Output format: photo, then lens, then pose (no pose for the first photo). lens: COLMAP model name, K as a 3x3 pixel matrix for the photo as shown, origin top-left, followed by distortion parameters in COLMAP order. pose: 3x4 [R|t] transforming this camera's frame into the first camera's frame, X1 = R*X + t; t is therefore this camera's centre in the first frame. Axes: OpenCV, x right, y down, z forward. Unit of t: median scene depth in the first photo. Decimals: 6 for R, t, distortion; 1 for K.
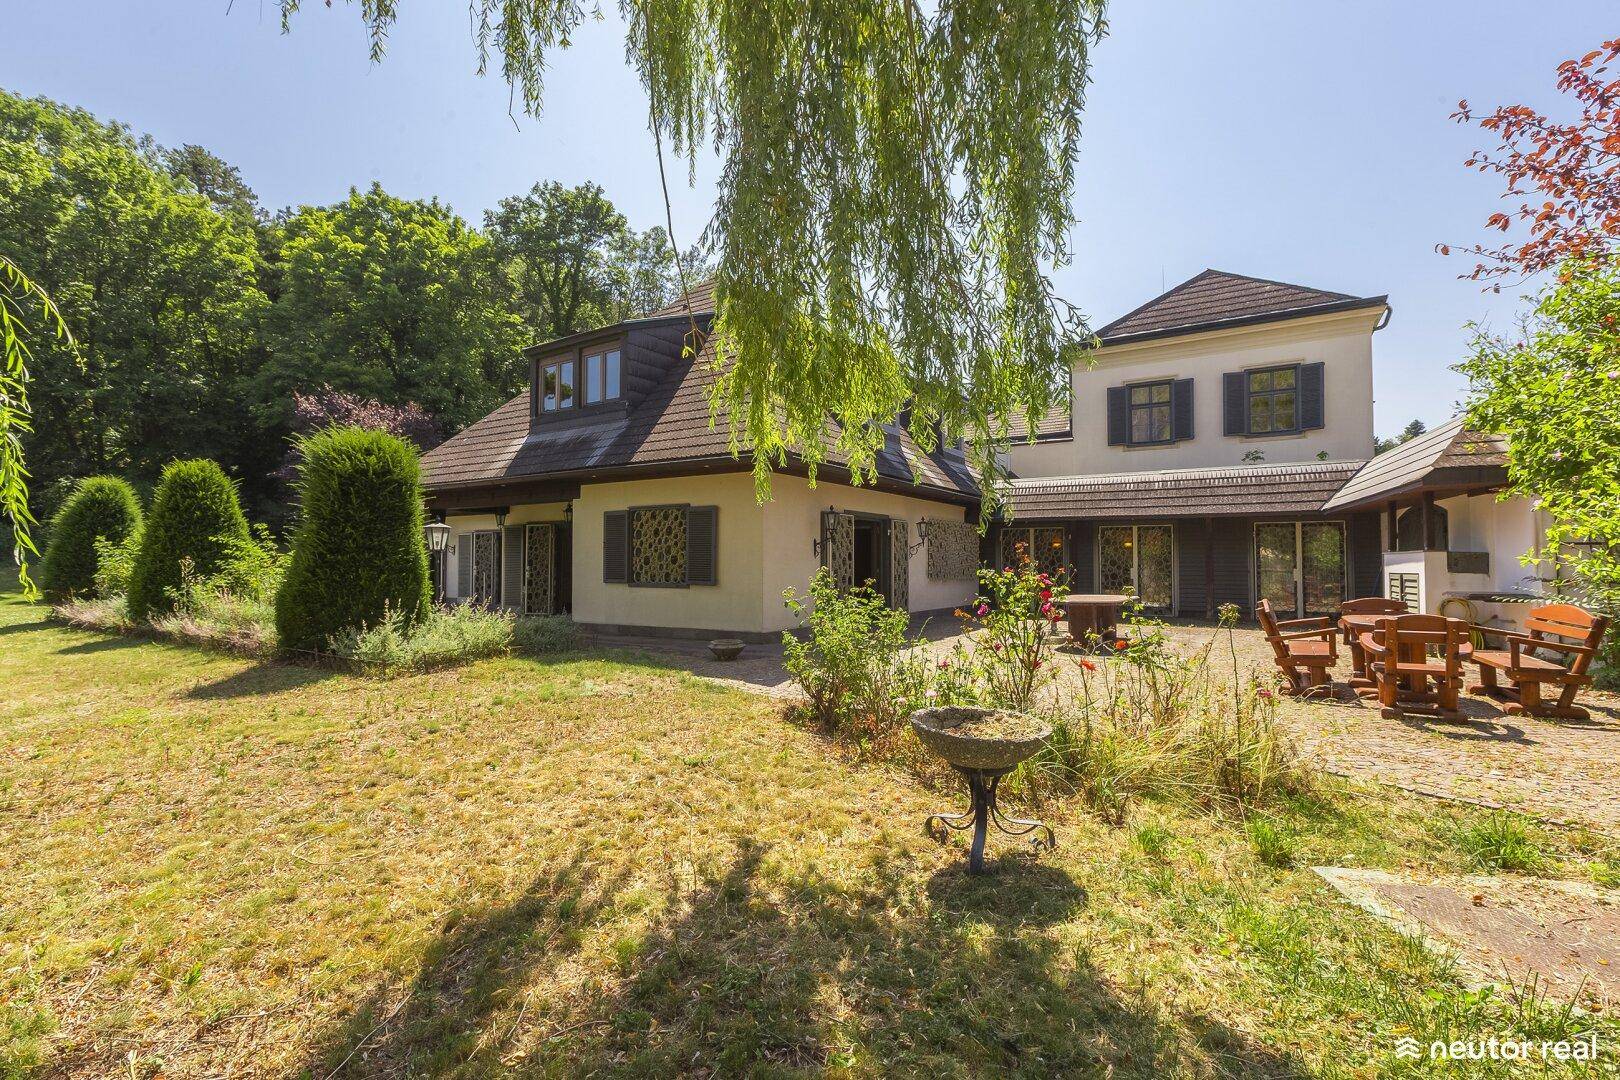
lens RADIAL K [[736.0, 0, 819.4], [0, 736.0, 537.3], [0, 0, 1]] dist [-0.000647, -0.000155]
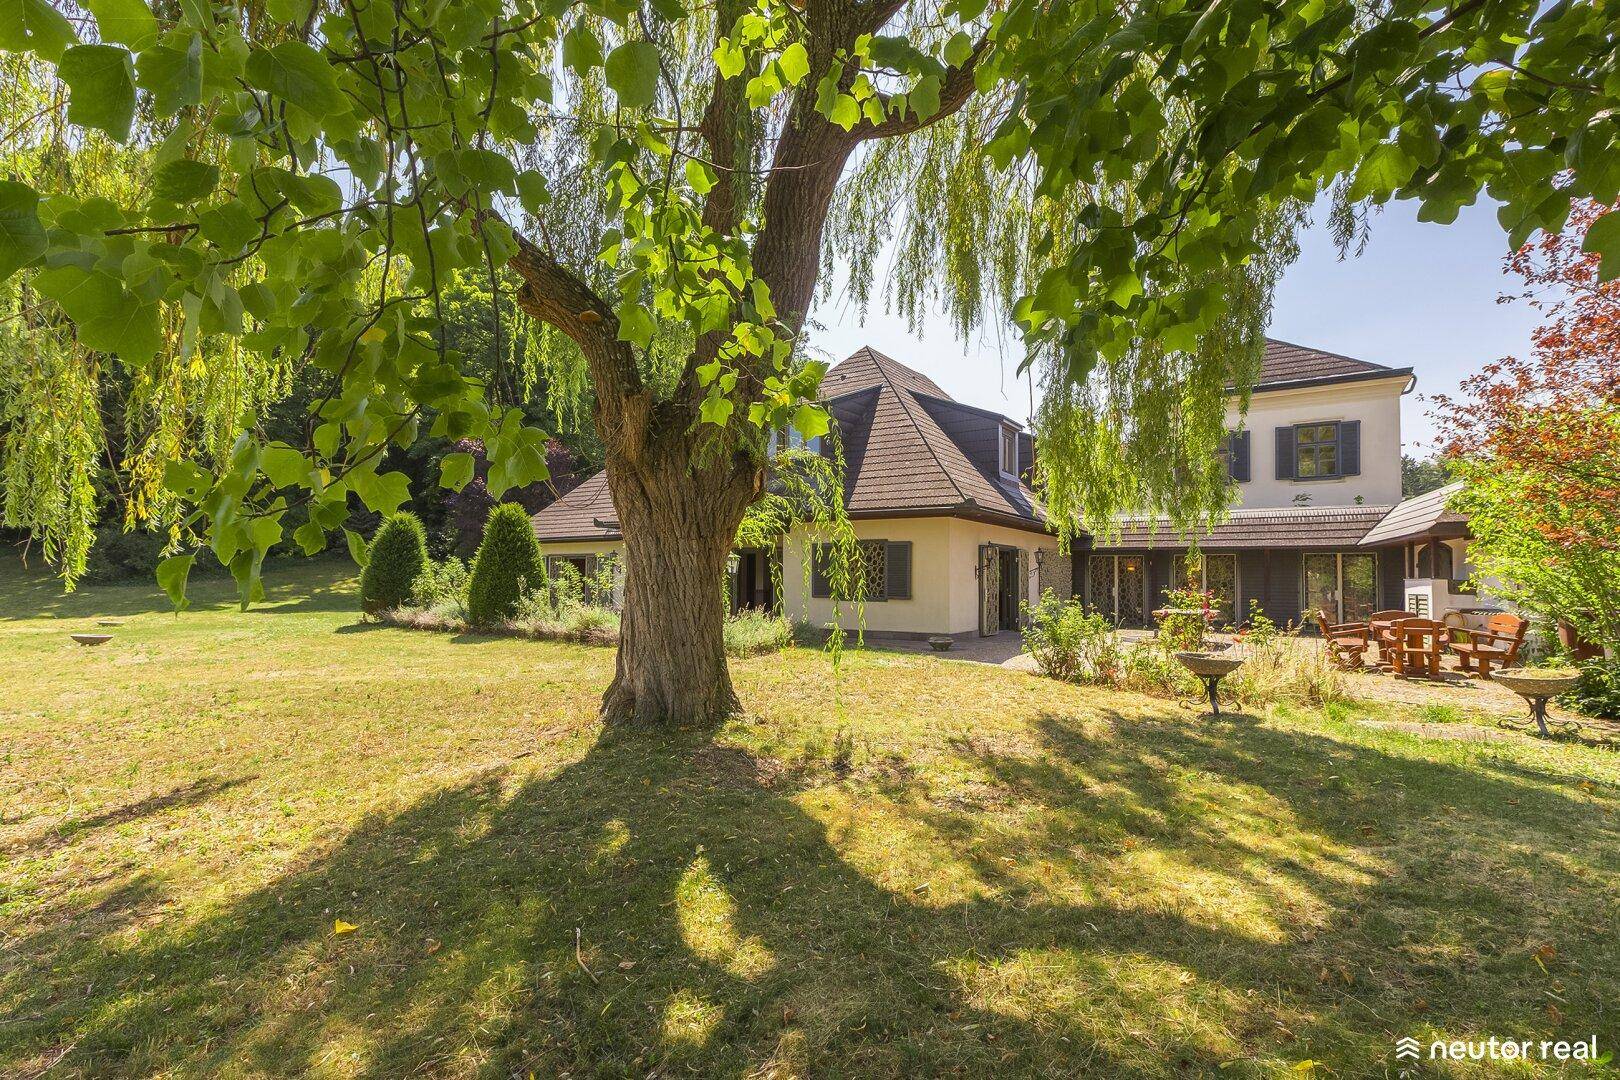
lens RADIAL K [[778.8, 0, 807.8], [0, 778.8, 549.3], [0, 0, 1]] dist [0.002161, -0.000615]
pose [[0.999872, 0.006494, -0.014645, -0.253430], [-0.006559, 0.999969, -0.004380, -0.016651], [0.014616, 0.004475, 0.999883, -0.368091]]
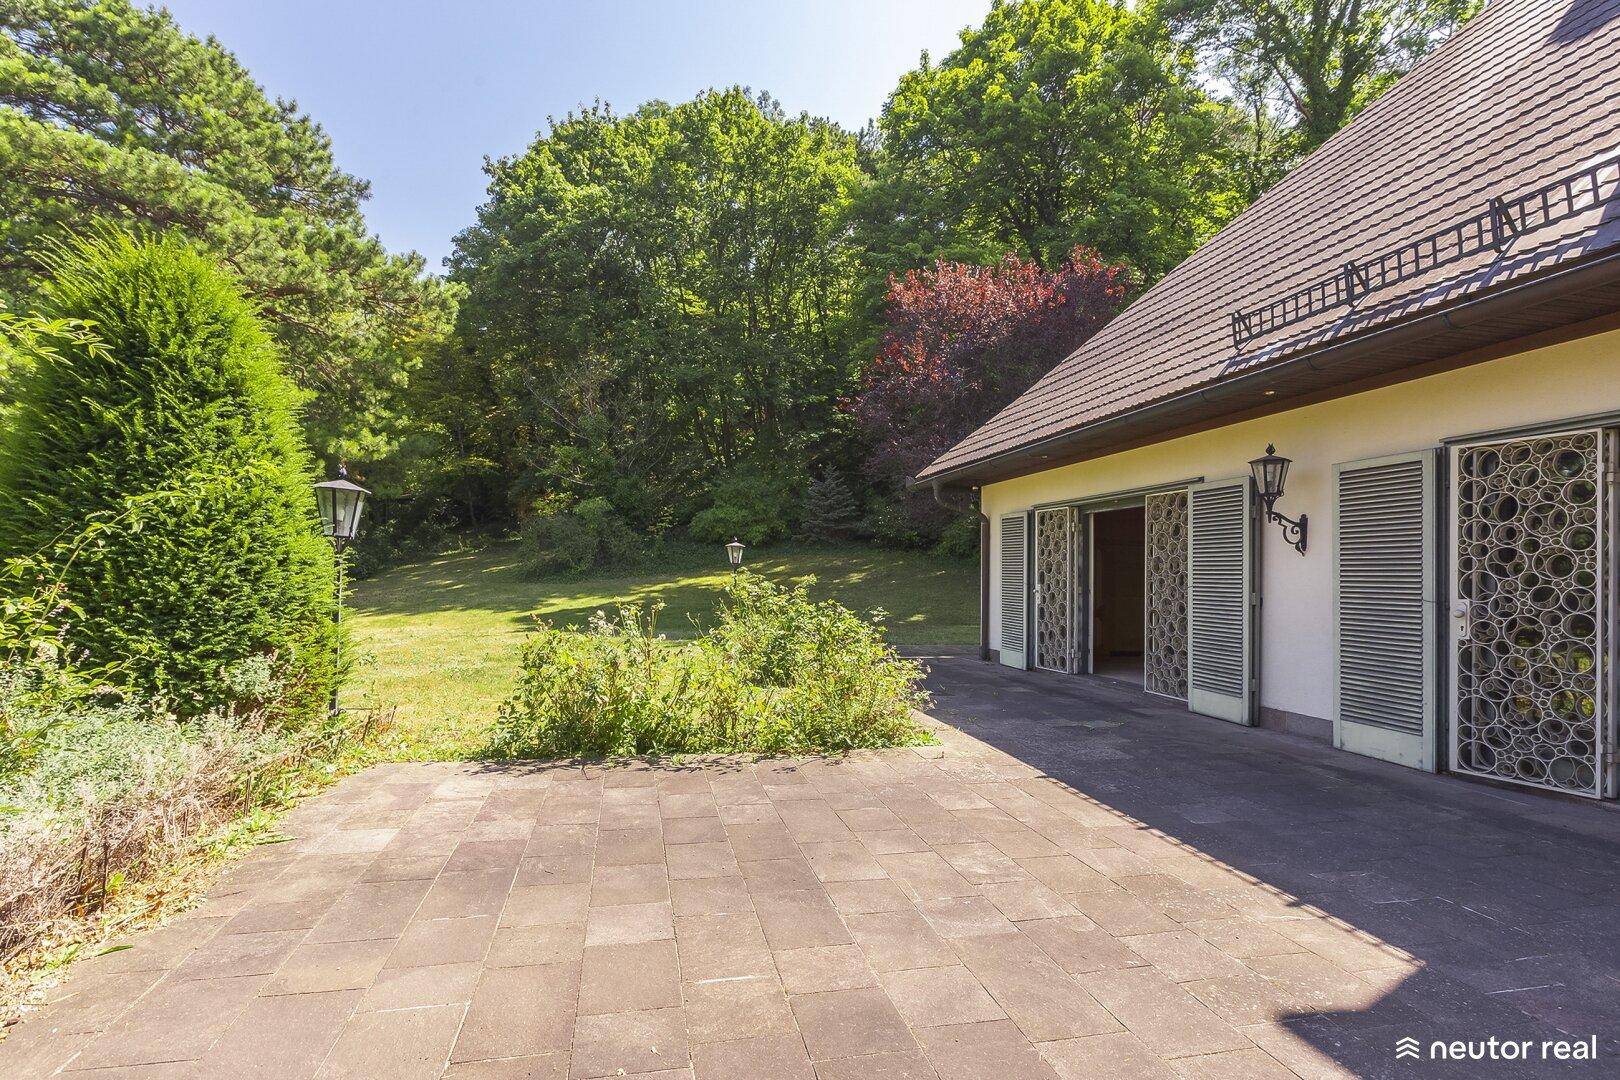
lens RADIAL K [[733.5, 0, 814.1], [0, 733.5, 570.0], [0, 0, 1]] dist [-0.000064, -0.000271]
pose [[0.713008, -0.001073, -0.701155, -0.679965], [0.014988, 0.999794, 0.013711, 0.039983], [0.700995, -0.020285, 0.712877, 1.075781]]
